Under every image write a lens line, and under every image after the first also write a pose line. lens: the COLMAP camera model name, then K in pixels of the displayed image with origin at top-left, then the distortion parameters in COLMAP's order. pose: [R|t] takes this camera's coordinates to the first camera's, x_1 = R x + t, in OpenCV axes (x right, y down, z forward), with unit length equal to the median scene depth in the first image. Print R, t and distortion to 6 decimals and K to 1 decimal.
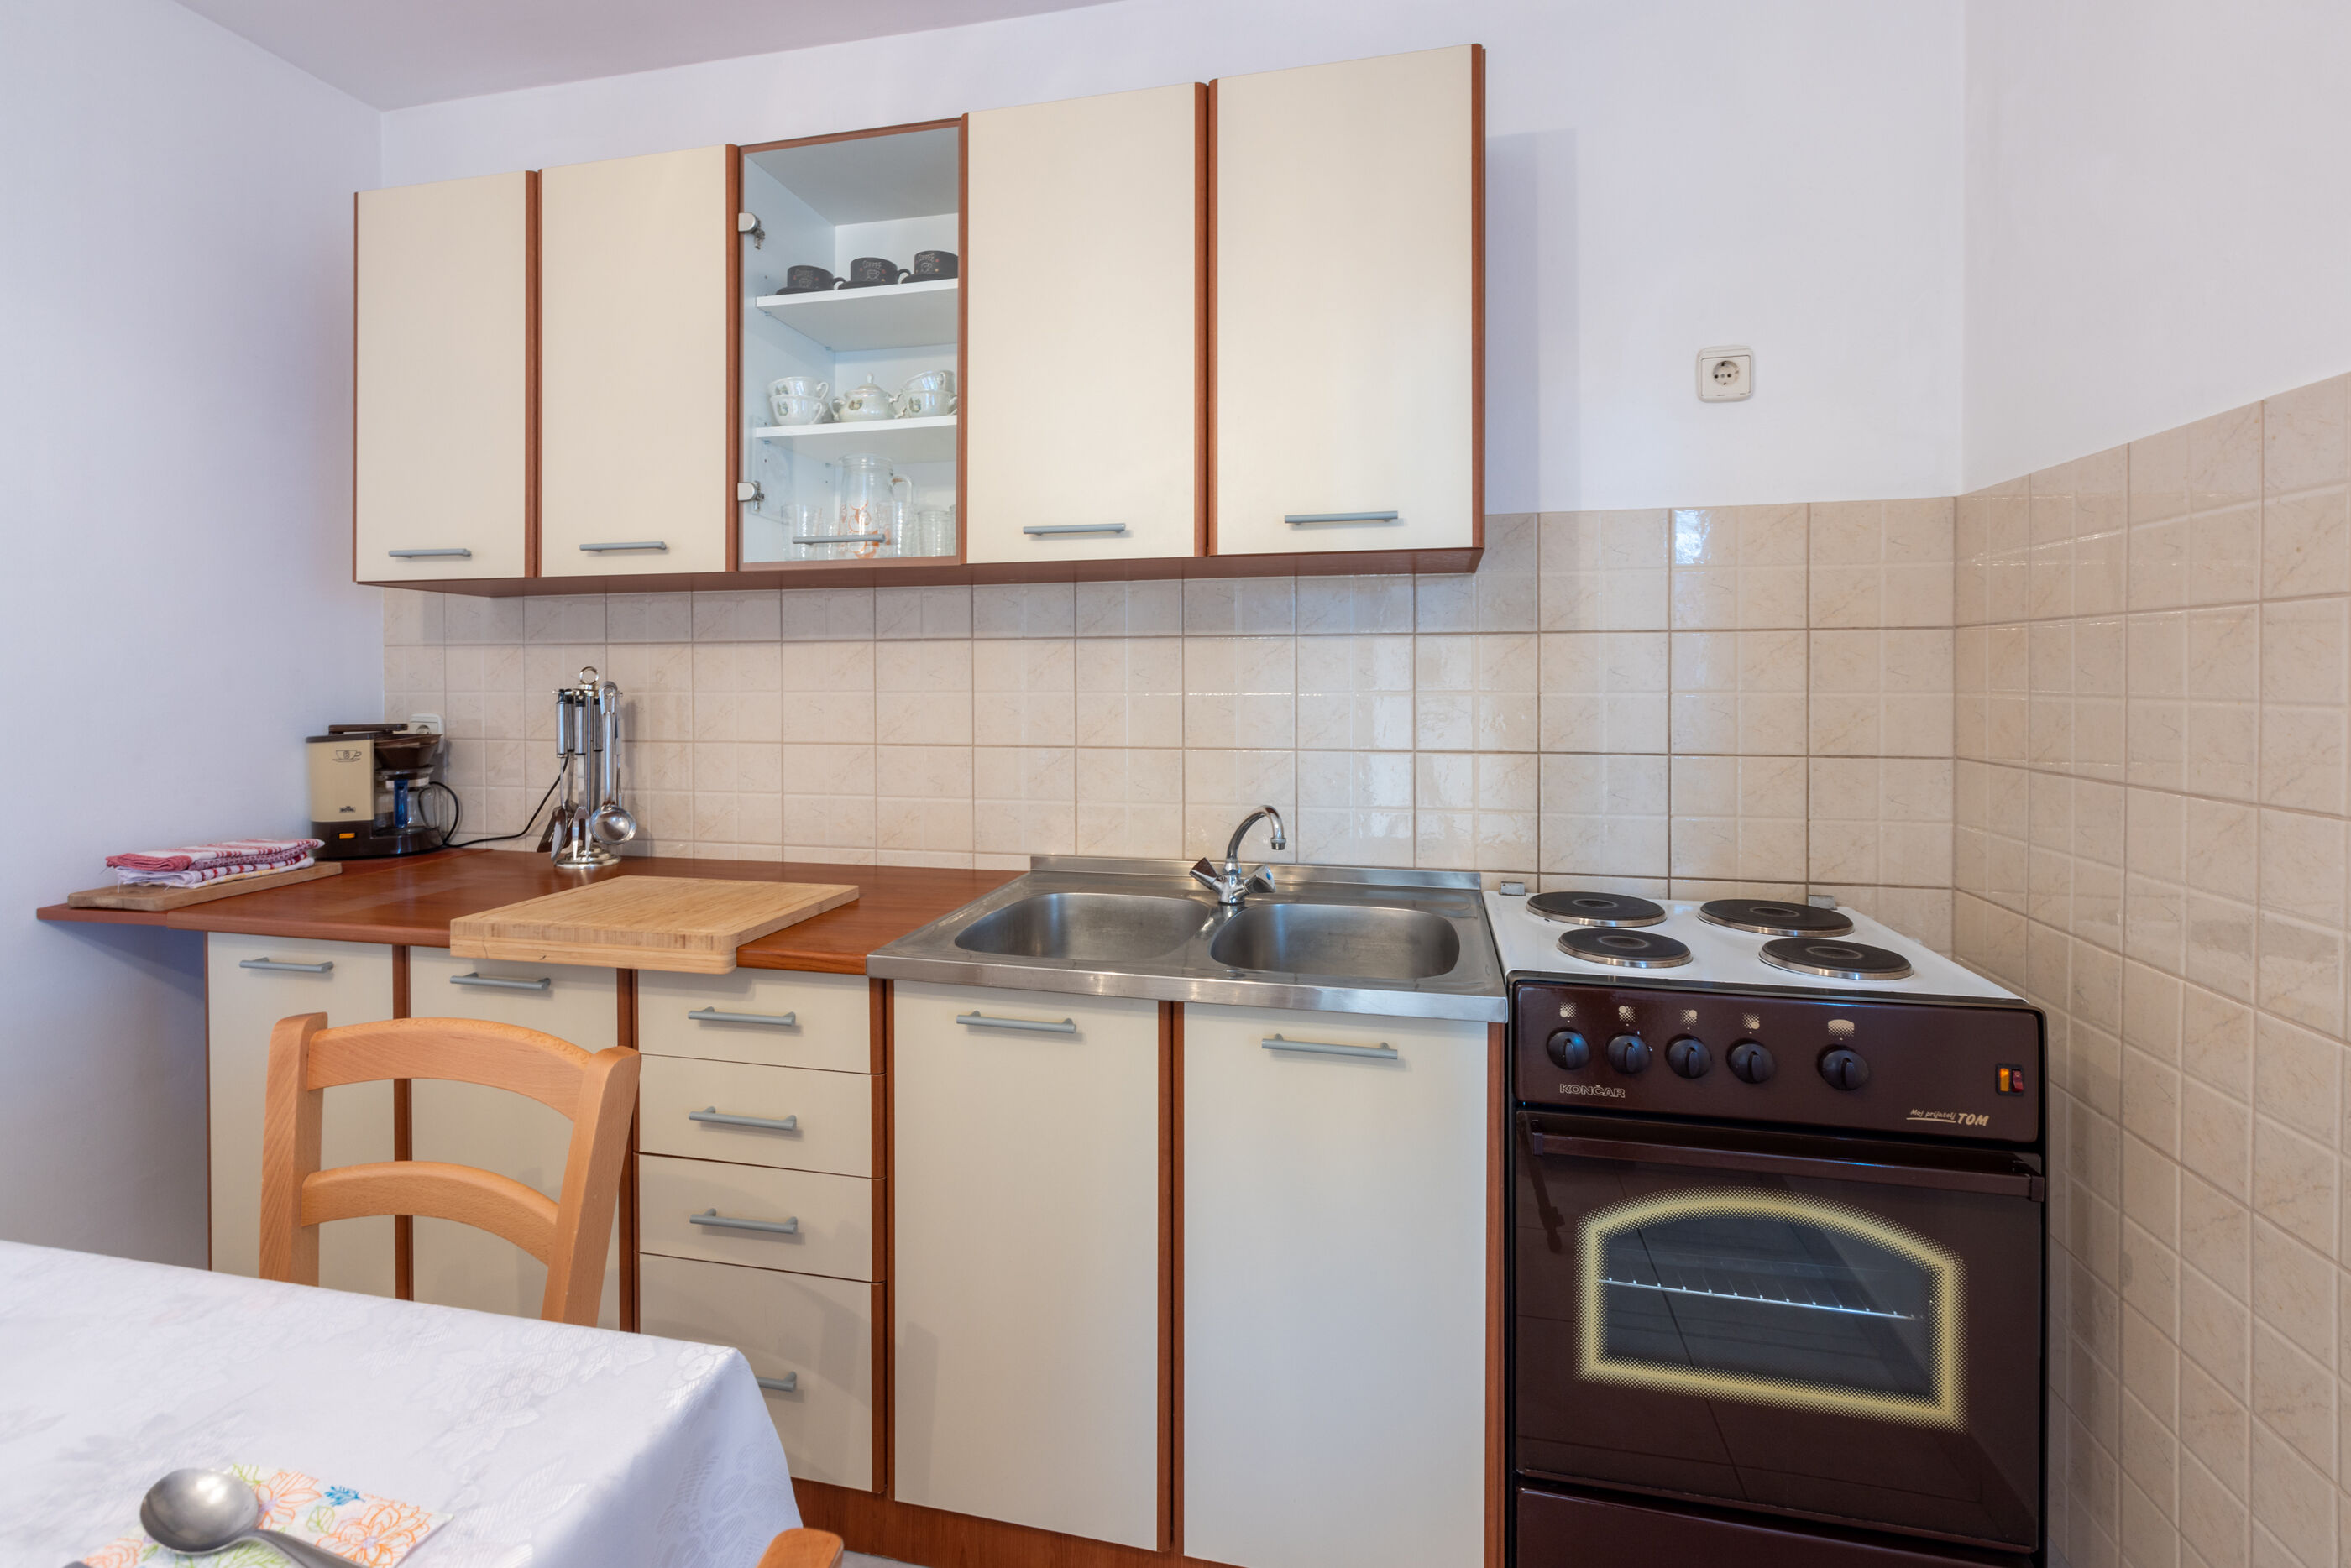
lens RADIAL K [[1079.1, 0, 1151.5], [0, 1079.1, 681.3], [0, 0, 1]] dist [0.000441, -0.000133]
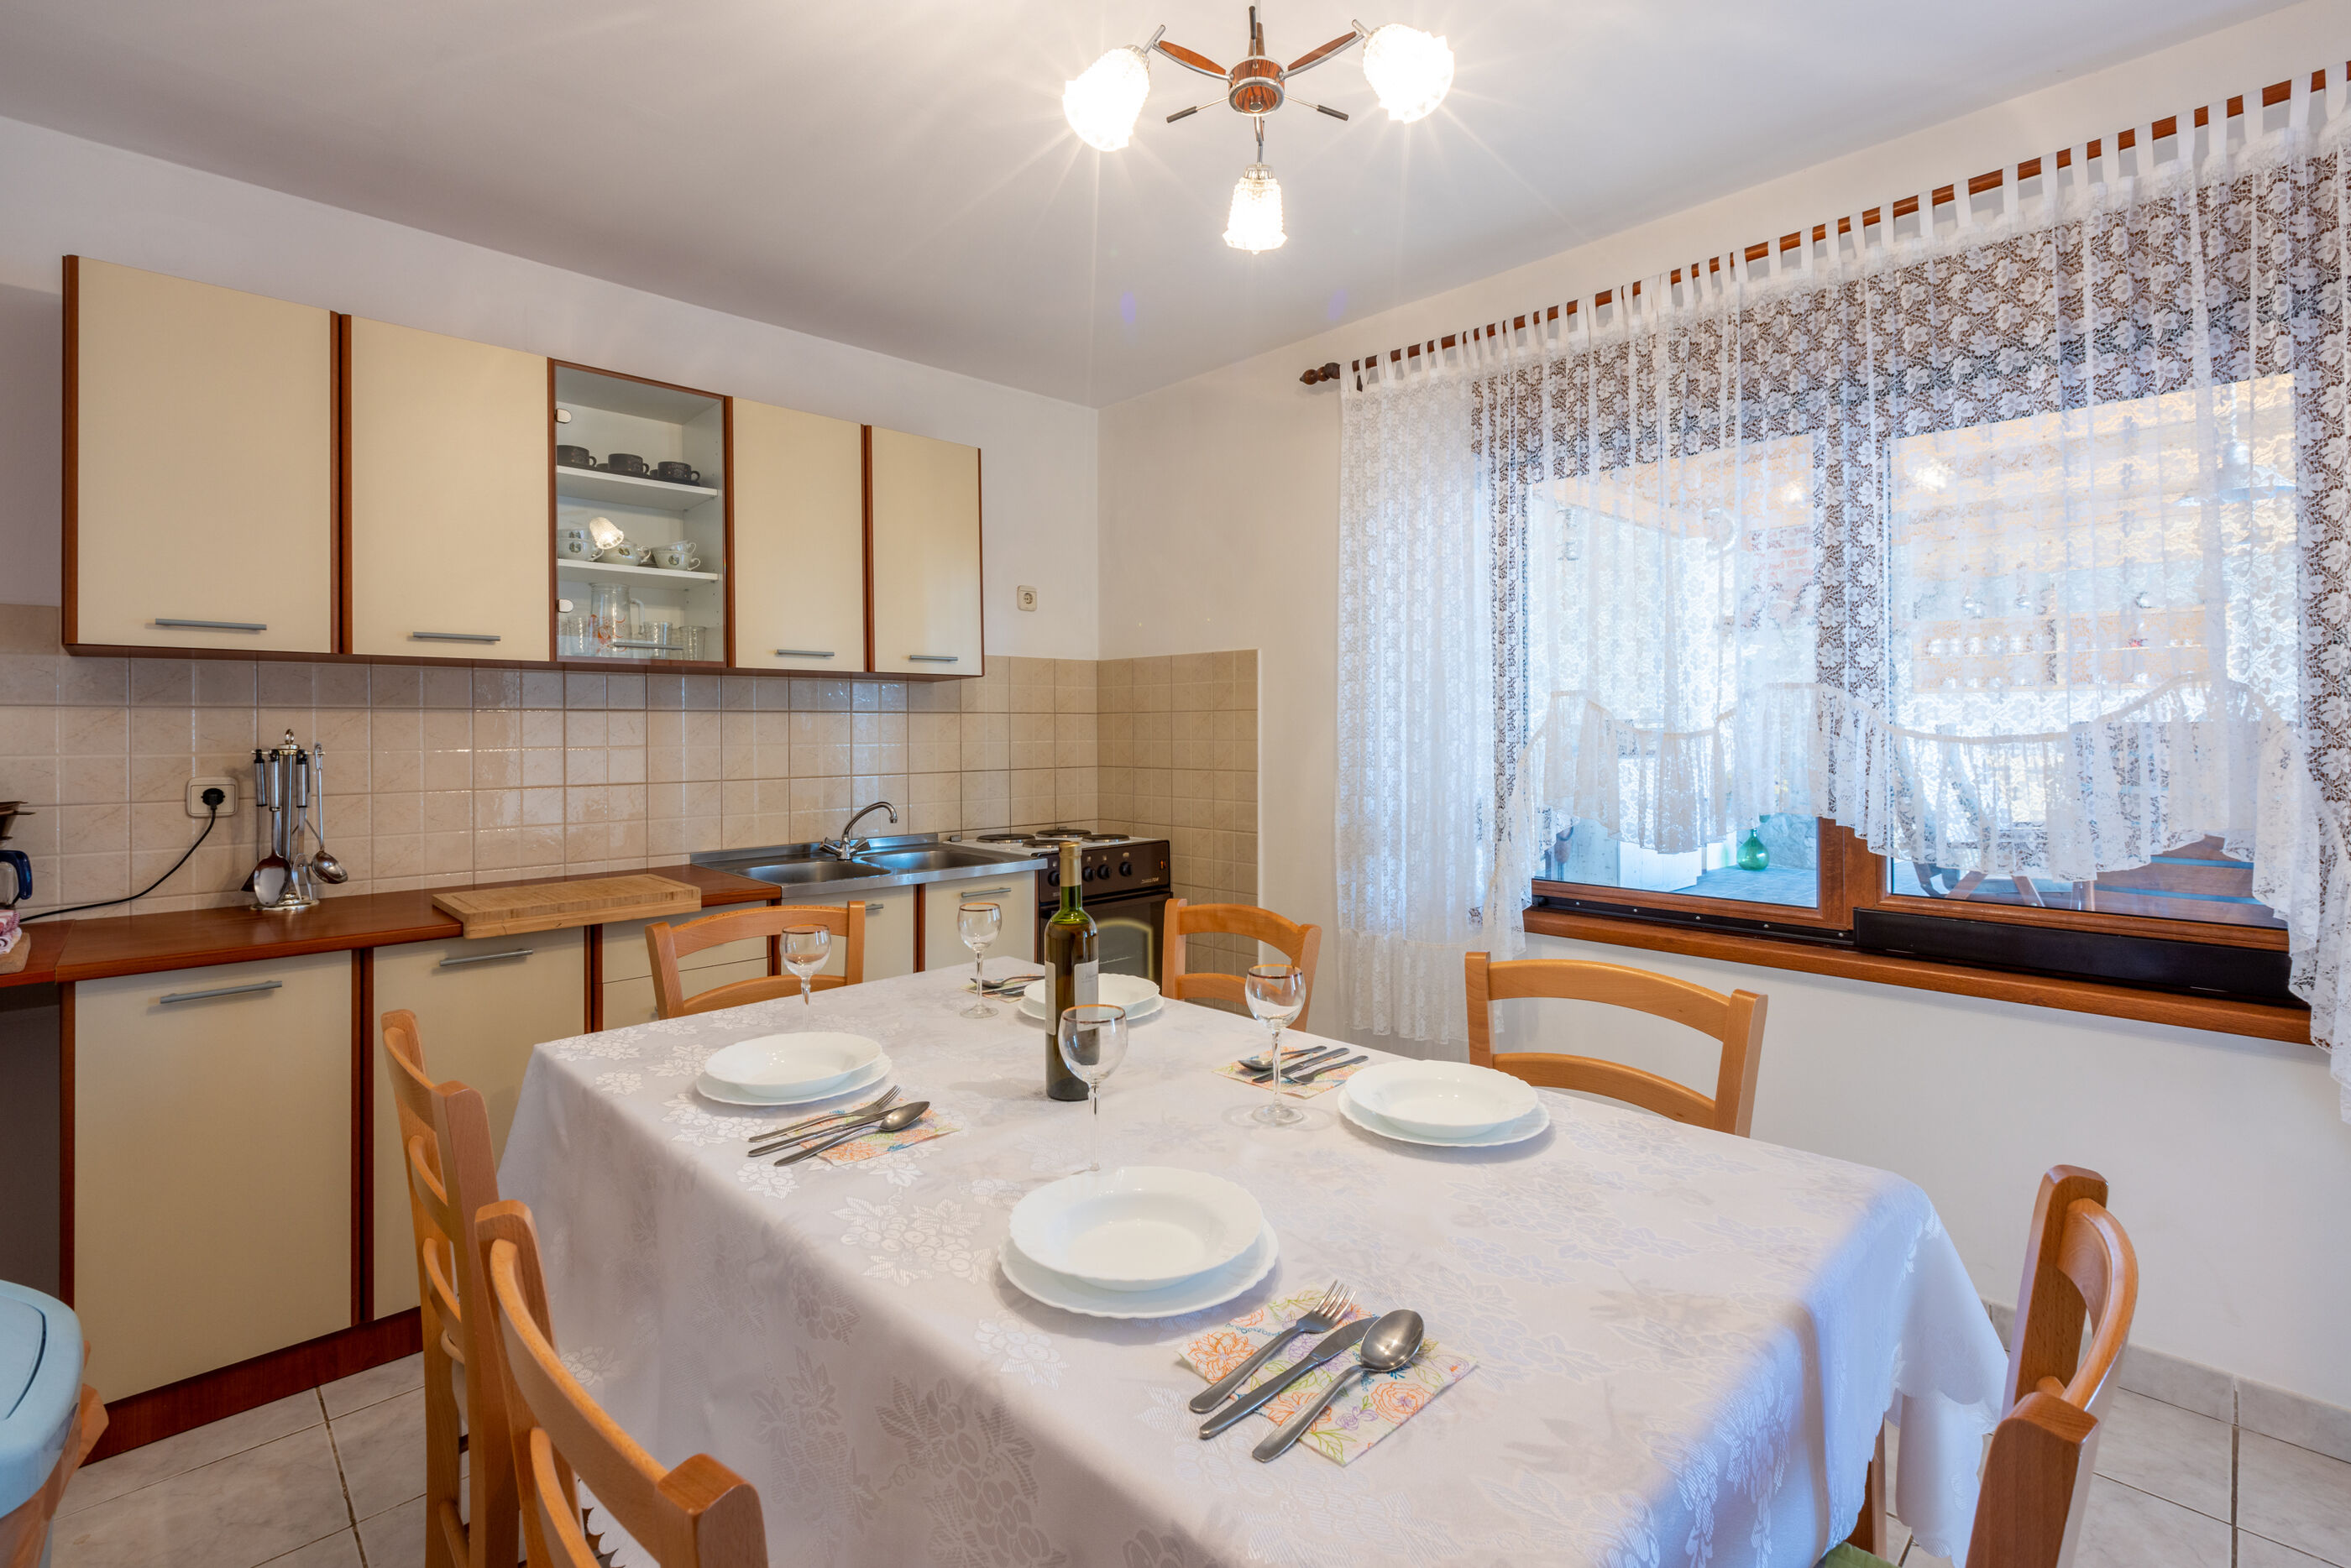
lens RADIAL K [[1063.6, 0, 1201.0], [0, 1063.6, 723.5], [0, 0, 1]] dist [0.009580, -0.000002]
pose [[0.516099, 0.004091, 0.856519, -1.176914], [0.007972, 0.999922, -0.009579, -0.001968], [-0.856492, 0.011772, 0.516027, -0.447142]]
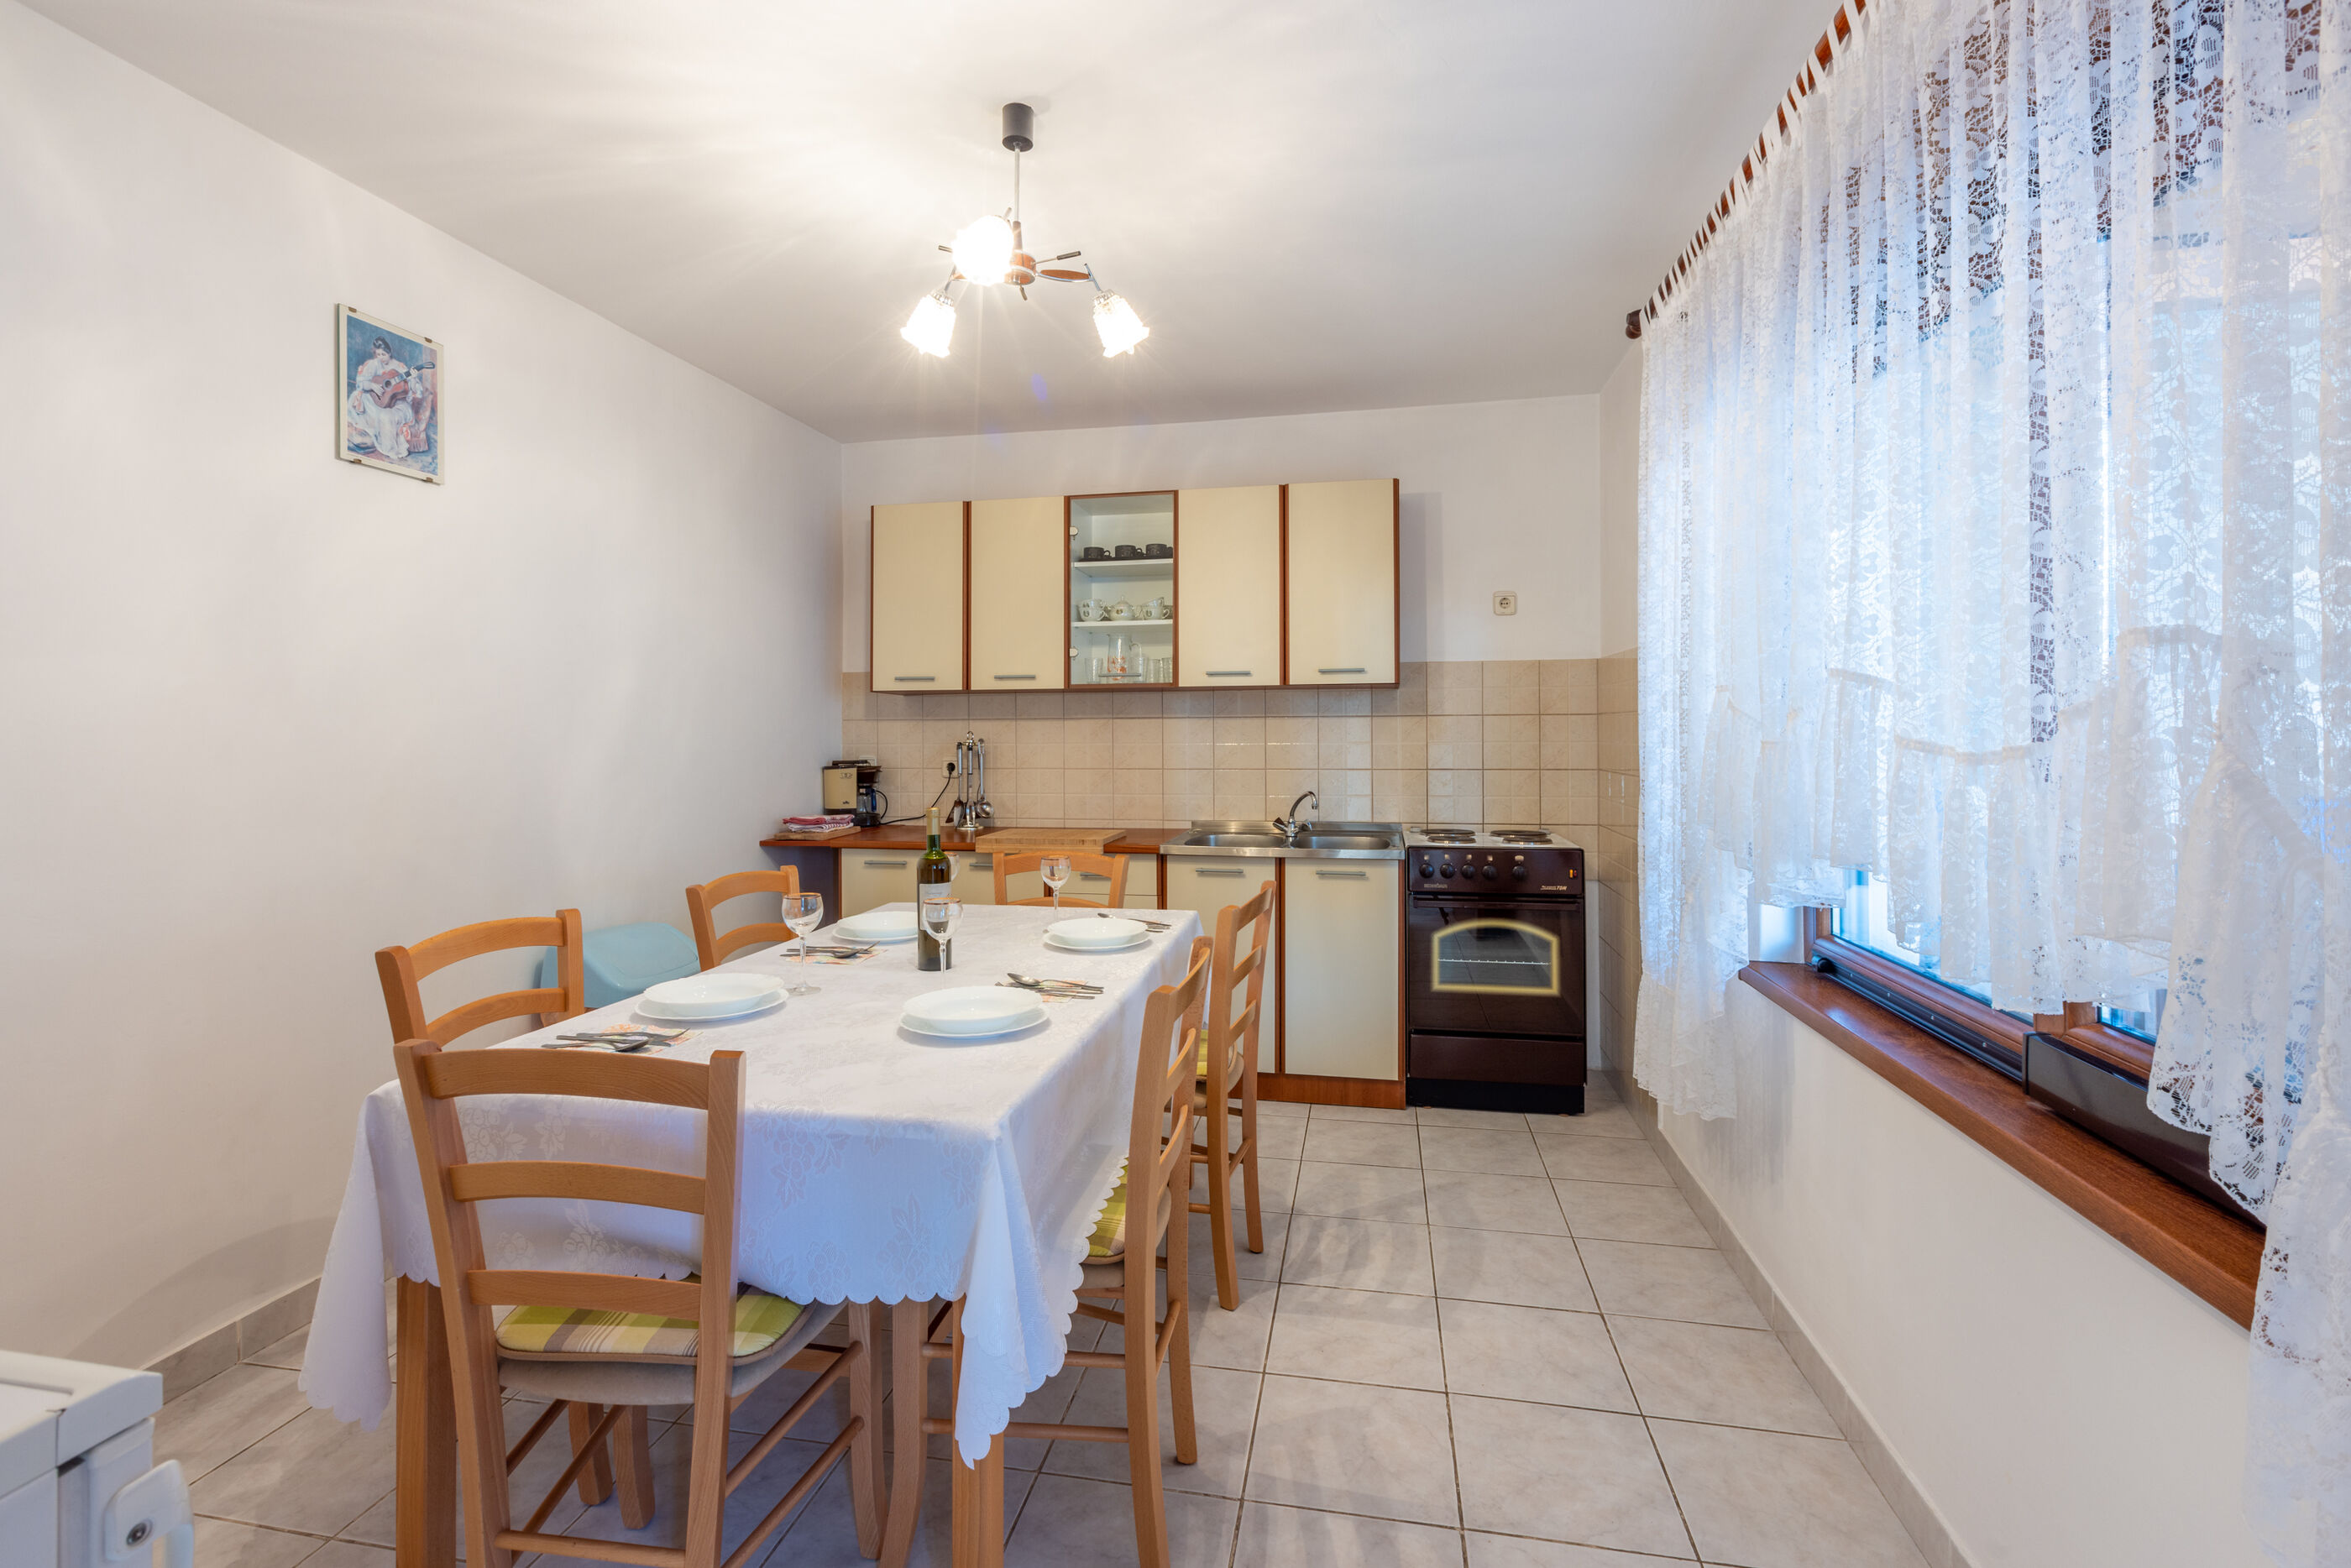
lens RADIAL K [[1071.7, 0, 1179.7], [0, 1071.7, 731.0], [0, 0, 1]] dist [-0.000408, -0.000095]
pose [[0.998363, -0.002446, 0.057142, -0.291111], [0.002771, 0.999980, -0.005609, -0.001838], [-0.057127, 0.005758, 0.998350, -1.238060]]
